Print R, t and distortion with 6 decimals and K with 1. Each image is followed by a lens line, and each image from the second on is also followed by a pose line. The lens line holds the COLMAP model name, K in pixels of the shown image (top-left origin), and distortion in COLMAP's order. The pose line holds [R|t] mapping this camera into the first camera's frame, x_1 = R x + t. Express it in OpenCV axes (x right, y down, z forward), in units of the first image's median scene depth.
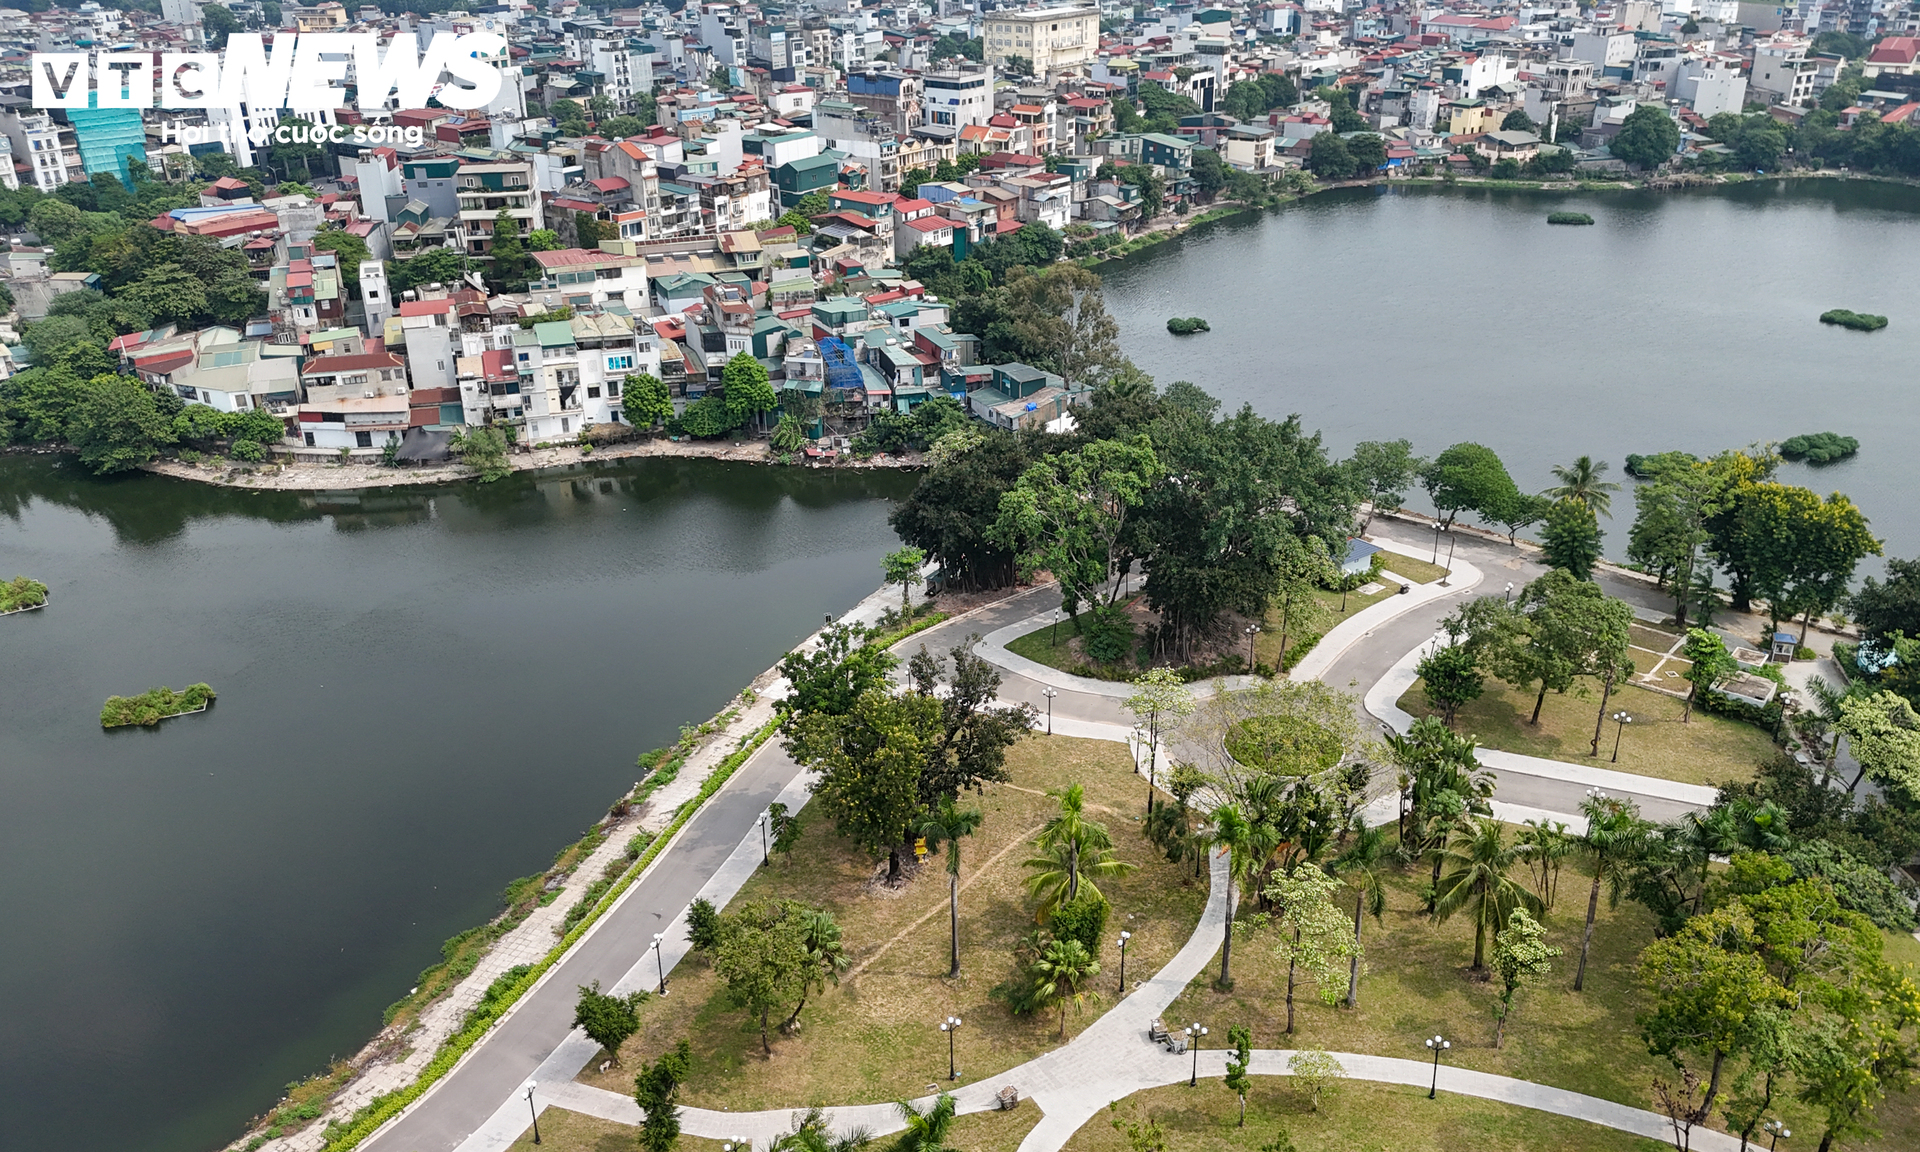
lens RADIAL K [[1527.1, 0, 946.7], [0, 1527.1, 570.5], [0, 0, 1]] dist [0.071134, -0.052883]
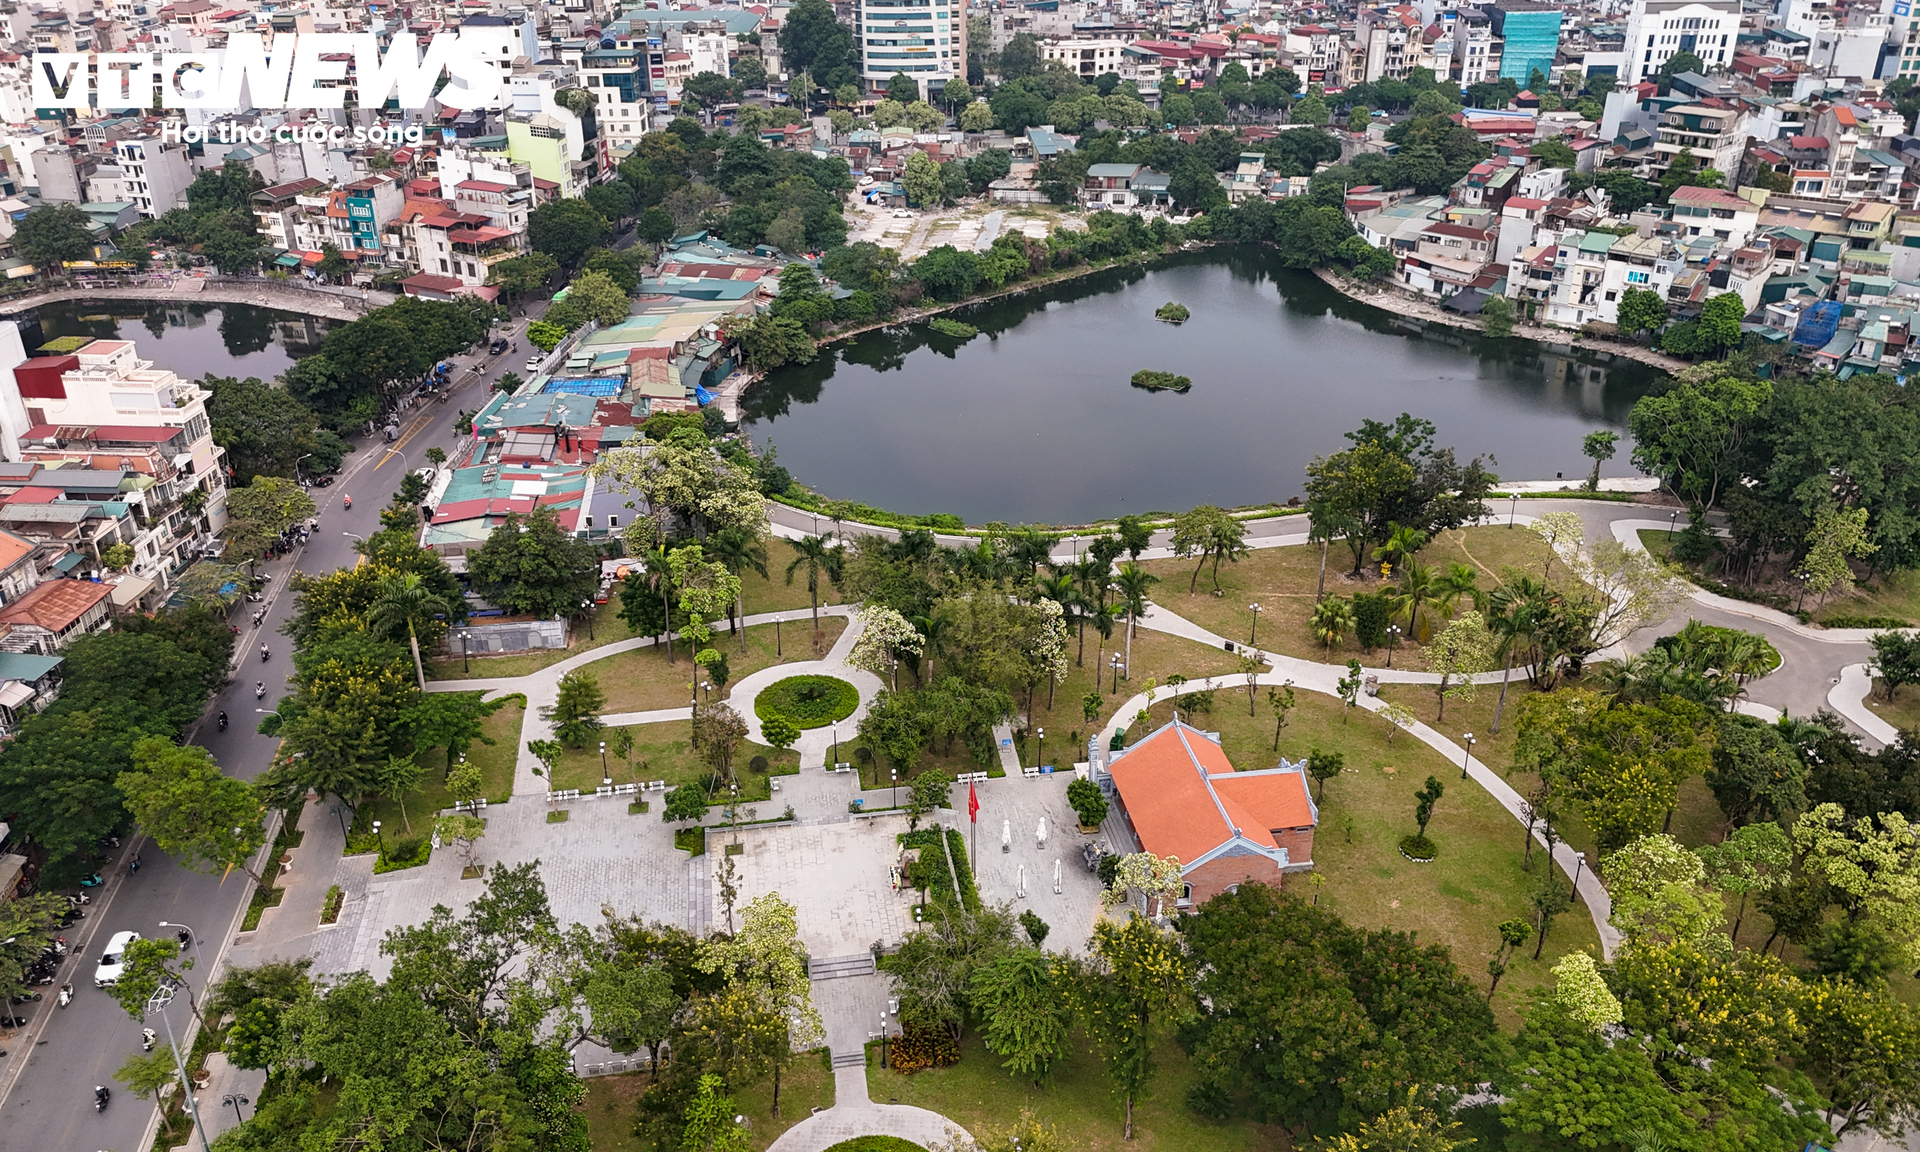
lens RADIAL K [[1527.1, 0, 955.8], [0, 1527.1, 577.5], [0, 0, 1]] dist [0.071134, -0.052883]
pose [[0.559492, 0.382137, -0.735486, 0.297192], [-0.345128, 0.914195, 0.212447, 0.005103], [0.753561, 0.134975, 0.643372, -0.102824]]
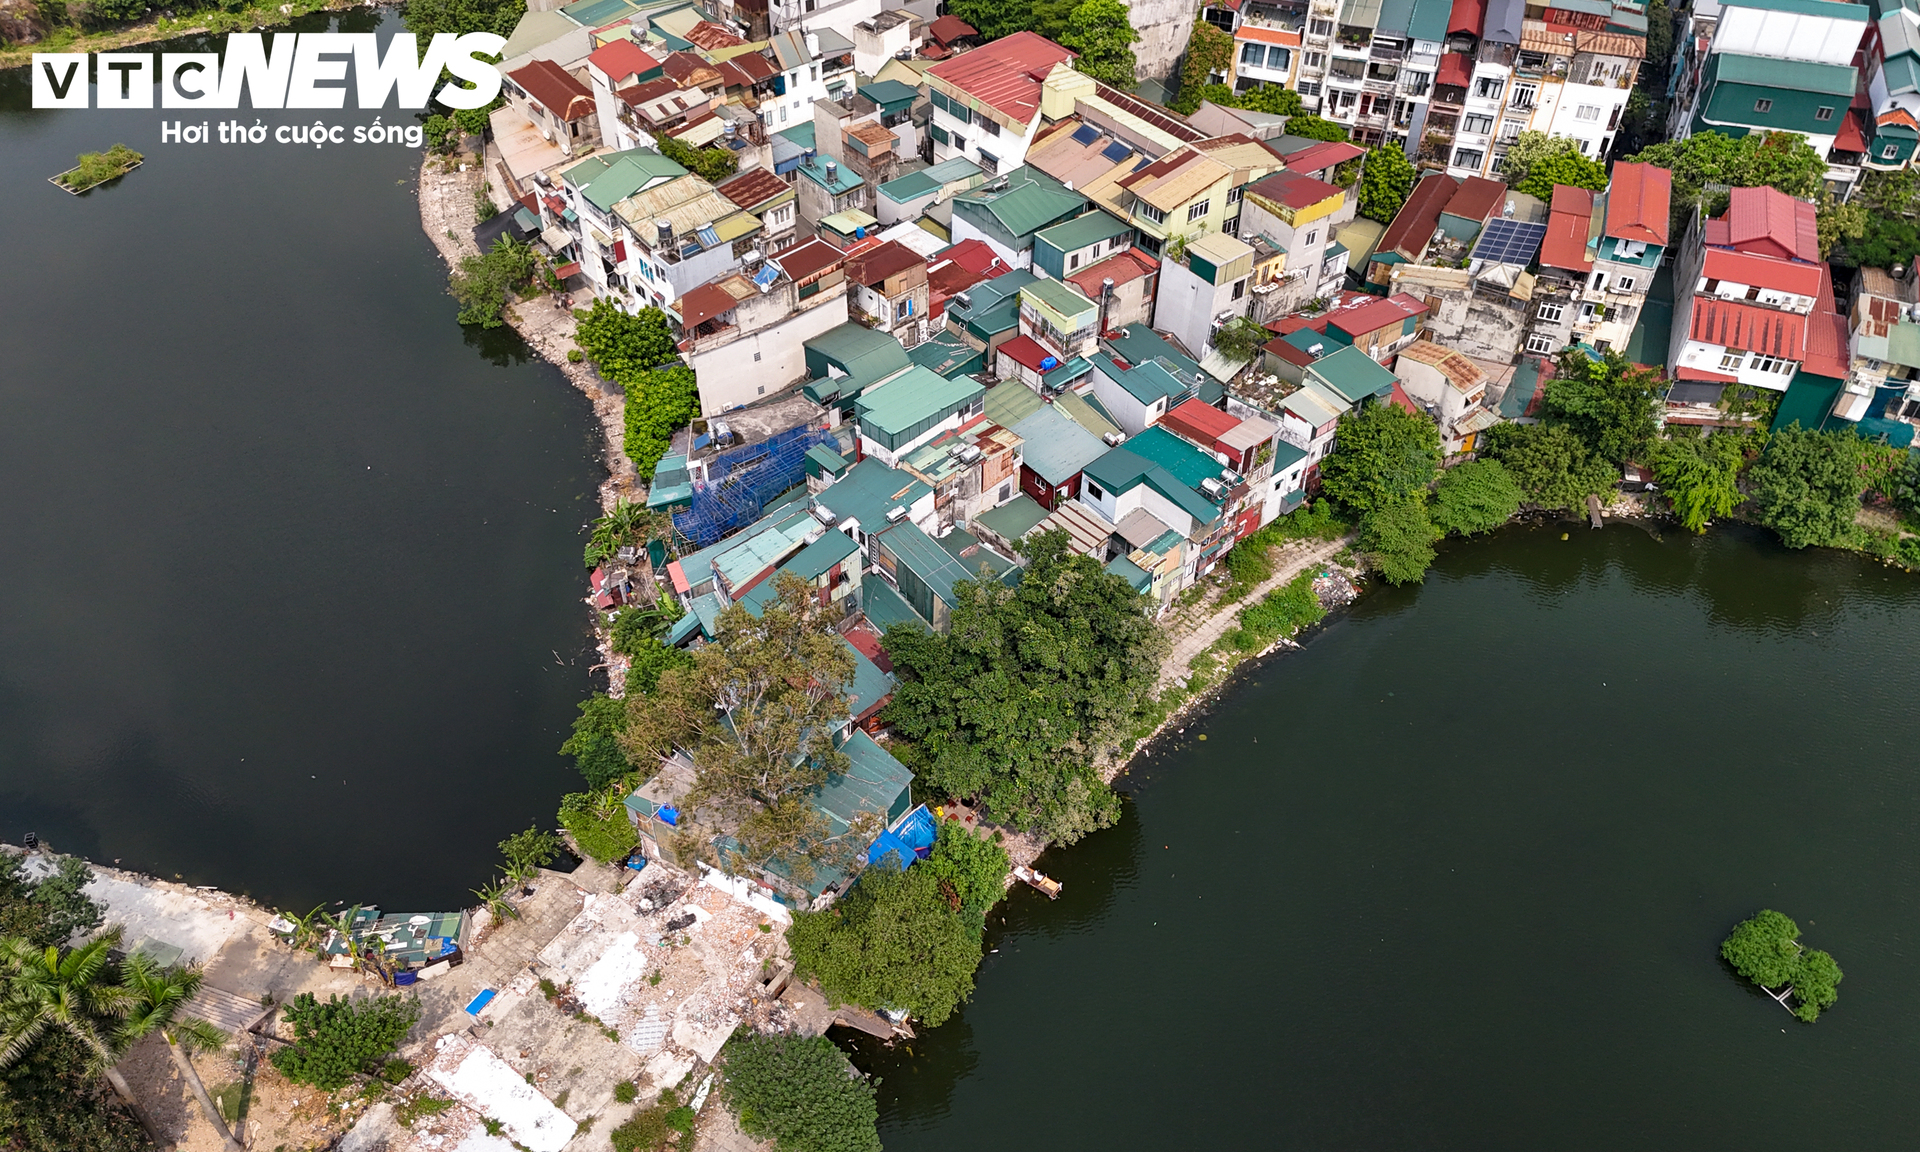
lens RADIAL K [[1527.1, 0, 960.8], [0, 1527.1, 566.8], [0, 0, 1]] dist [0.071134, -0.052883]
pose [[0.355143, 0.660706, -0.661318, 0.208459], [-0.399681, 0.746833, 0.531503, -0.269581], [0.845061, 0.075557, 0.529304, 0.484692]]
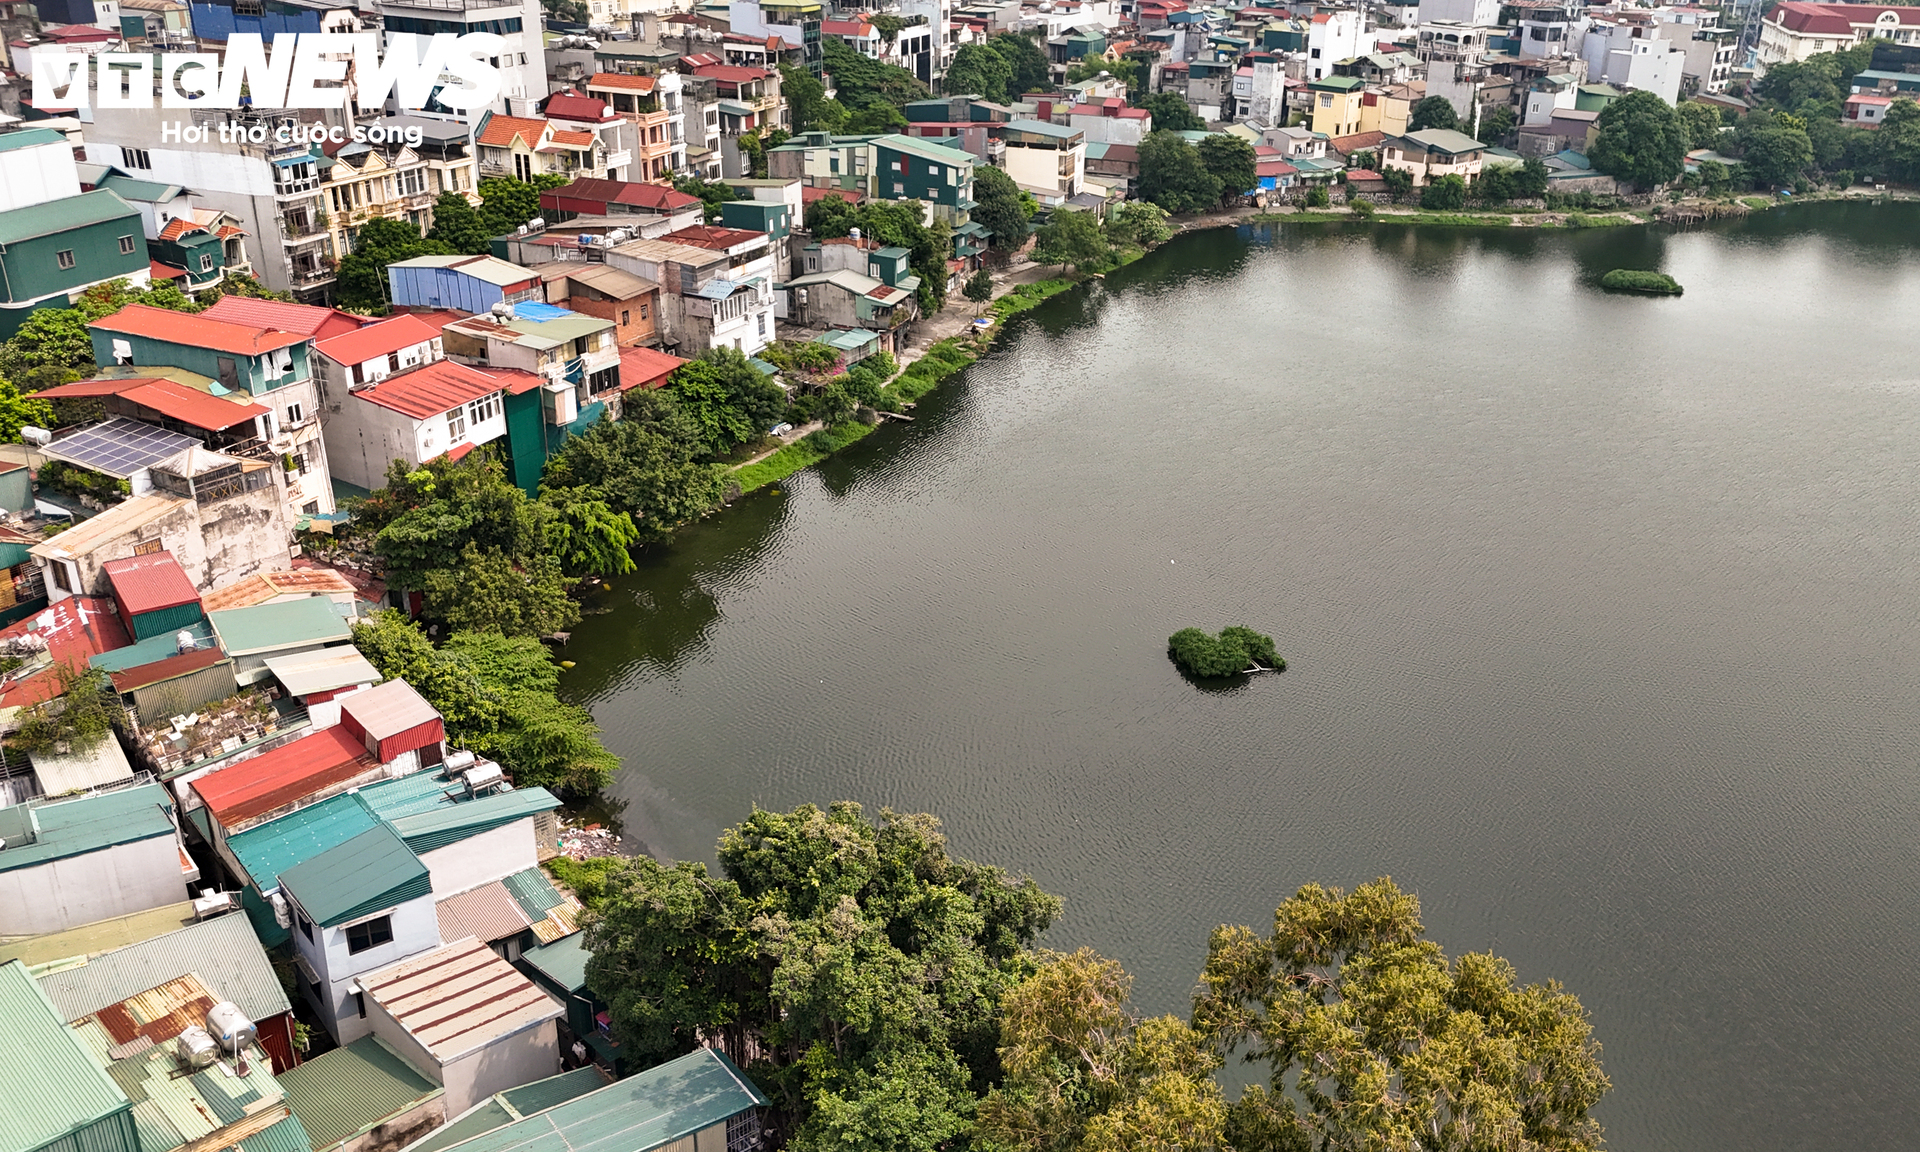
lens RADIAL K [[1625.3, 0, 1057.4], [0, 1625.3, 580.8], [0, 0, 1]] dist [0.058206, -0.032256]
pose [[0.938193, -0.095695, 0.332619, -0.004968], [0.097889, 0.995145, 0.010199, -0.144339], [-0.331980, 0.022991, 0.943006, 0.499697]]
